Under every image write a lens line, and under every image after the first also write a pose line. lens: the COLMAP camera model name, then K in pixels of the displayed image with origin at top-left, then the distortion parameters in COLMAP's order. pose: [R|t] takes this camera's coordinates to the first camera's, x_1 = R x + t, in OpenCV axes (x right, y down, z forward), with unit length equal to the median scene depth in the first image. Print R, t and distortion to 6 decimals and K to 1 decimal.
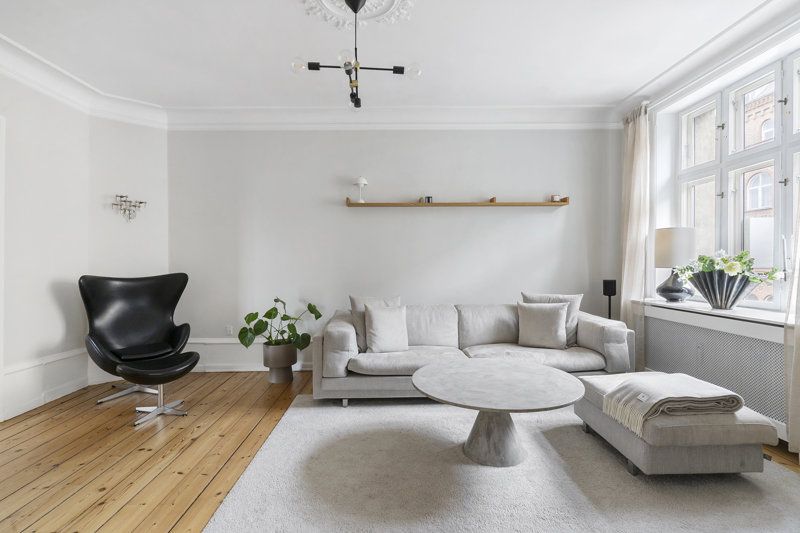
lens RADIAL K [[384.6, 0, 400.0], [0, 384.6, 266.5], [0, 0, 1]] dist [0.001087, 0.001139]
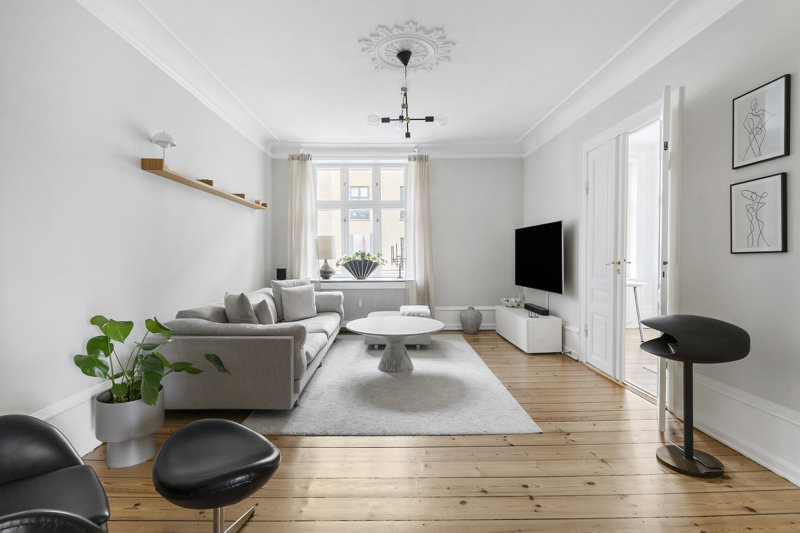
lens RADIAL K [[384.6, 0, 400.0], [0, 384.6, 266.5], [0, 0, 1]] dist [0.001087, 0.001139]
pose [[-0.001222, -0.020782, 0.999783, -1.023655], [0.010517, 0.999728, 0.020794, 0.005426], [-0.999944, 0.010540, -0.001004, 0.707845]]
